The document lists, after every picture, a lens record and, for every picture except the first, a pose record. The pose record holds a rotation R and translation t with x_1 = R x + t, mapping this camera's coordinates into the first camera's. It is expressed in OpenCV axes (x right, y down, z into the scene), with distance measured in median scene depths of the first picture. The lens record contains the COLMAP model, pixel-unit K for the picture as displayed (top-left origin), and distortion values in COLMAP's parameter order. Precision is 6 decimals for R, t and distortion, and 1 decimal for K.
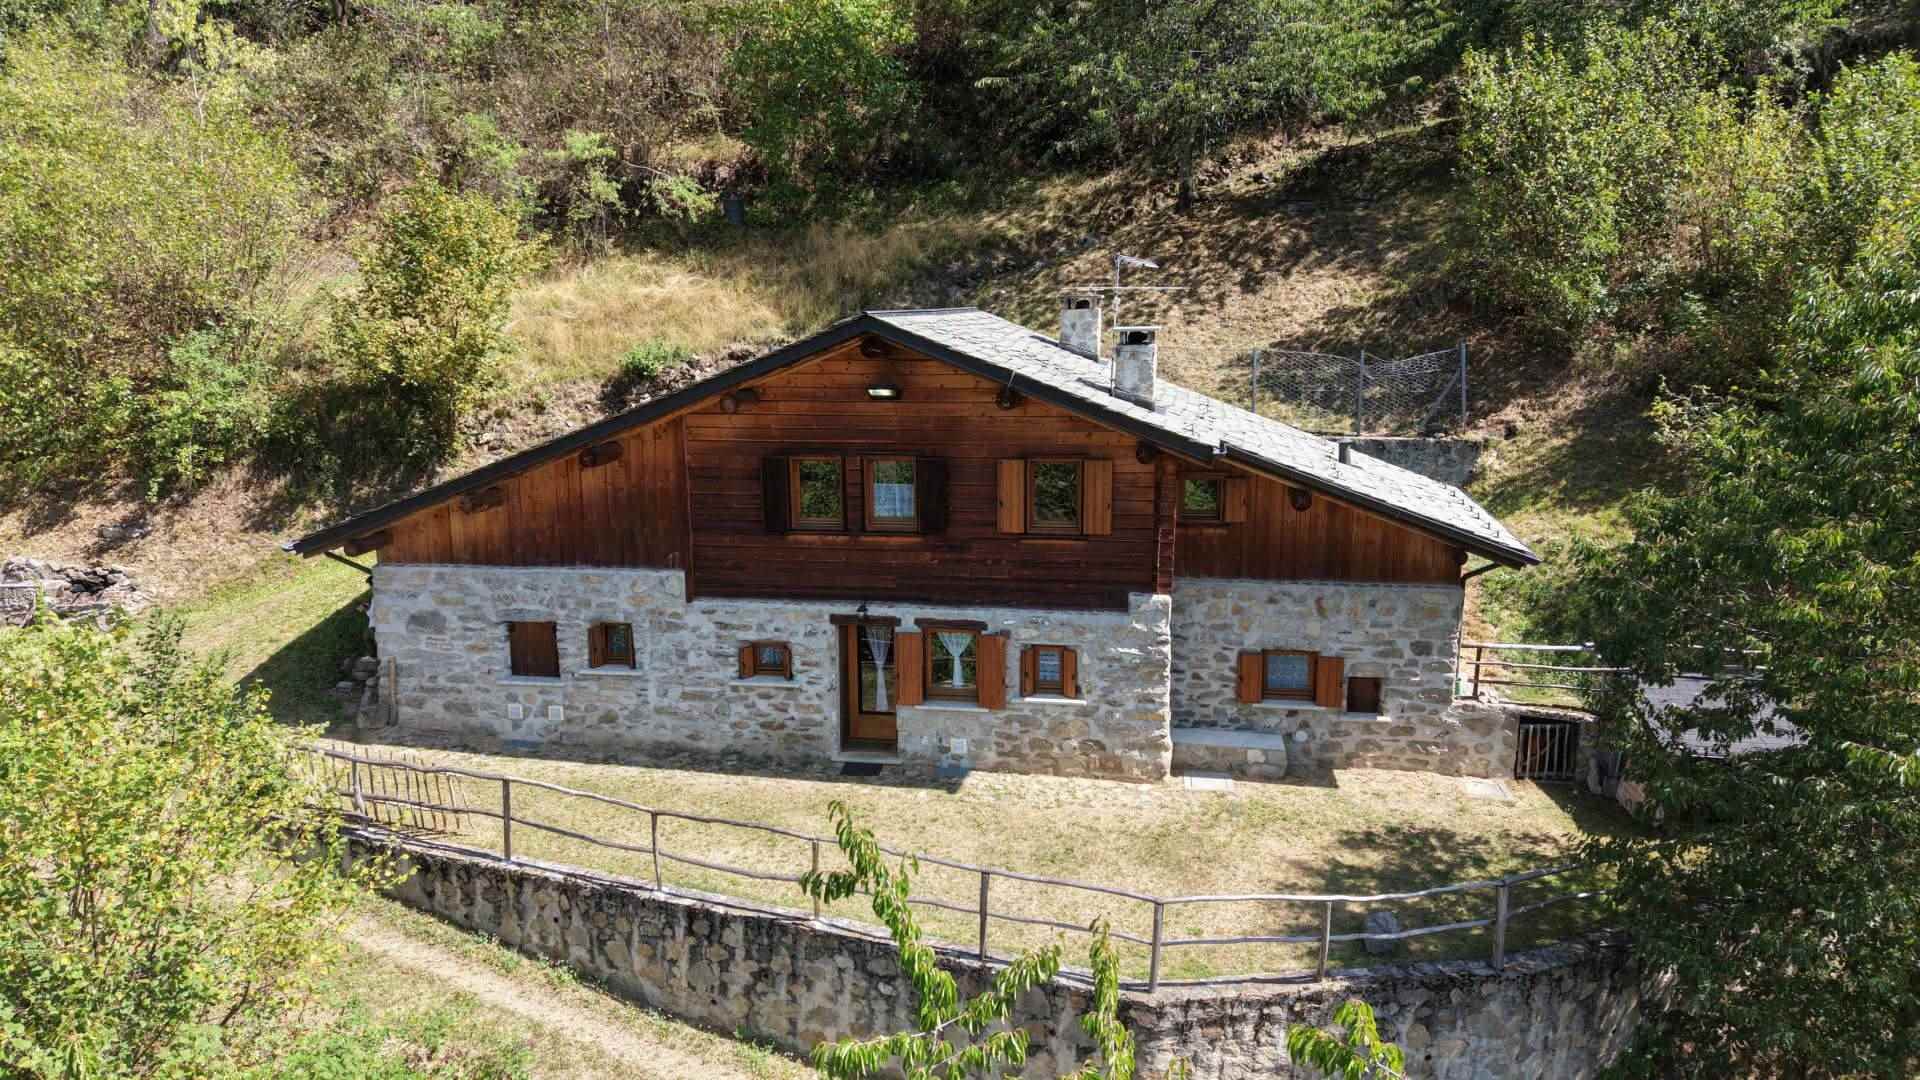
lens RADIAL K [[1362.6, 0, 958.8], [0, 1362.6, 551.2], [0, 0, 1]] dist [0.045465, -0.057911]
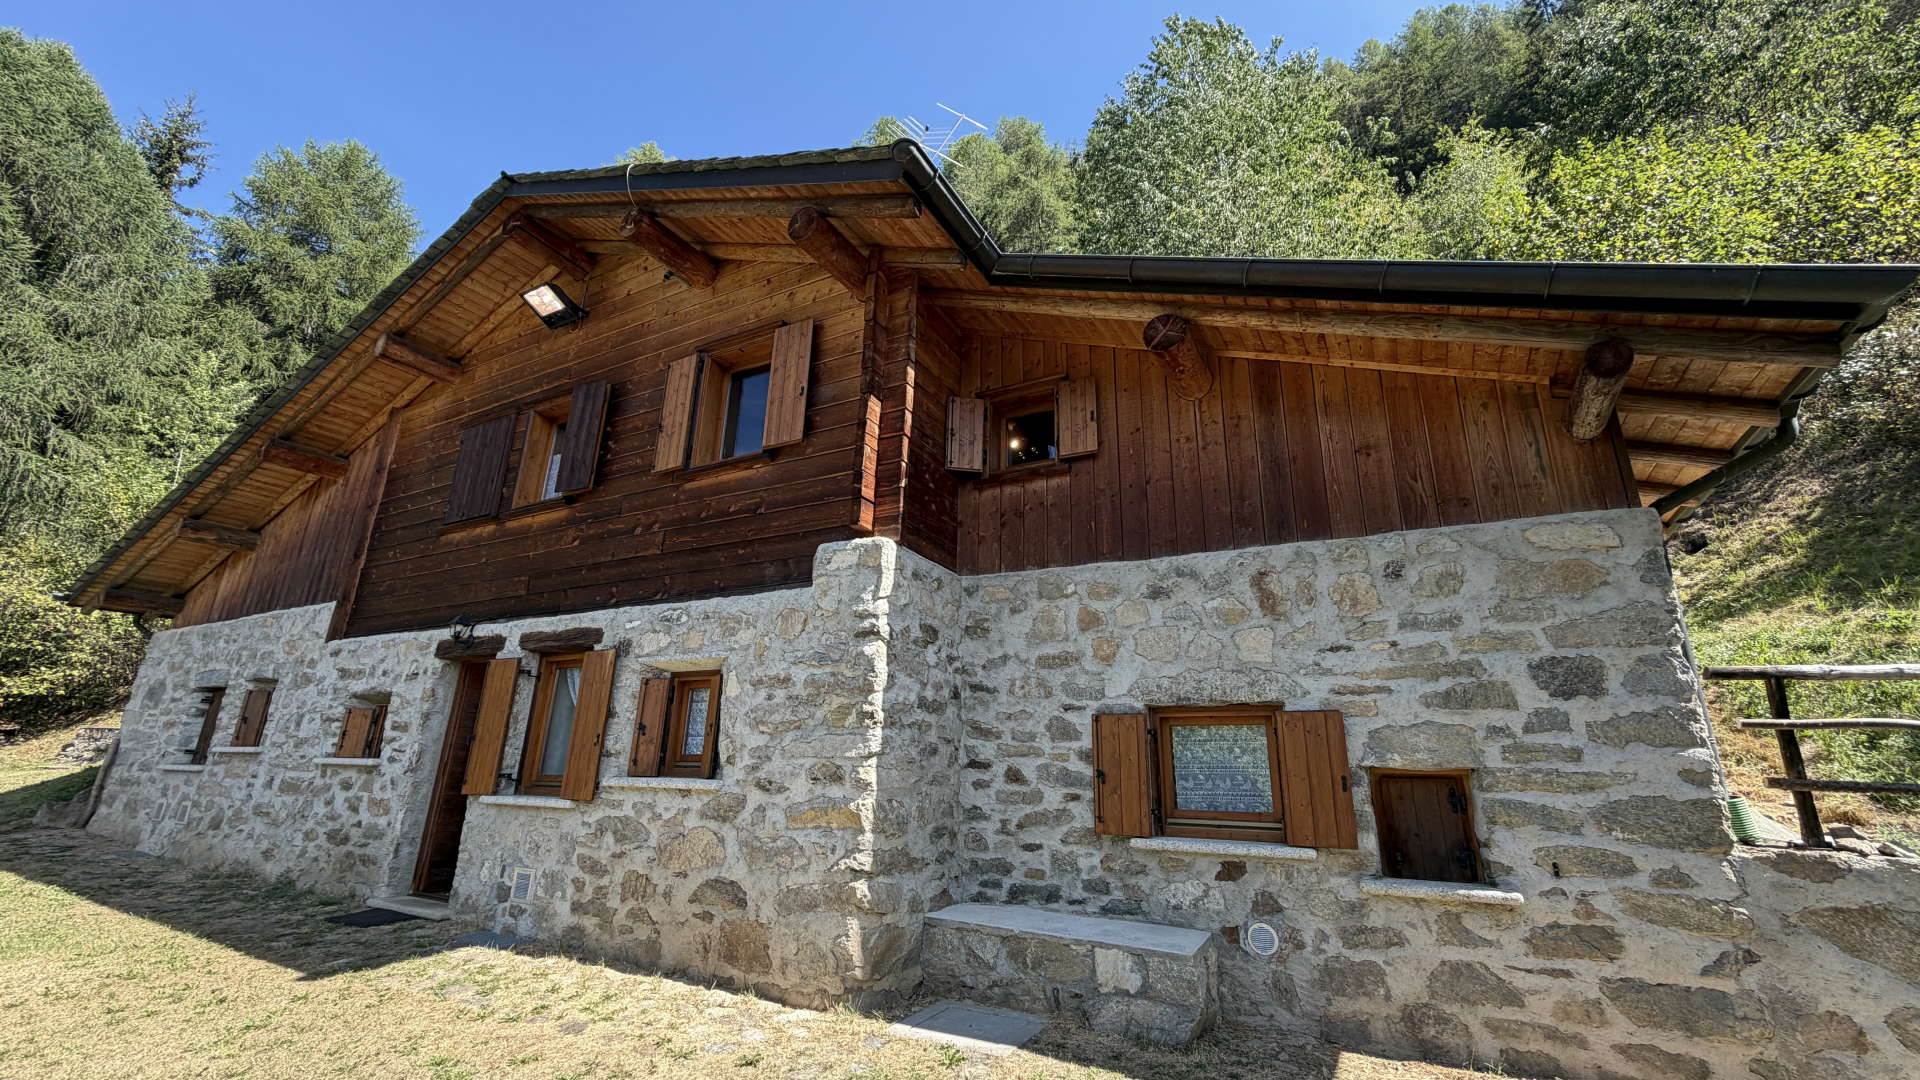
lens RADIAL K [[760.9, 0, 956.6], [0, 760.9, 540.5], [0, 0, 1]] dist [-0.000911, 0.000435]
pose [[0.944910, -0.066924, -0.320416, 0.248850], [-0.097153, 0.877427, -0.469769, 0.147697], [0.312580, 0.475019, 0.822588, 0.758520]]
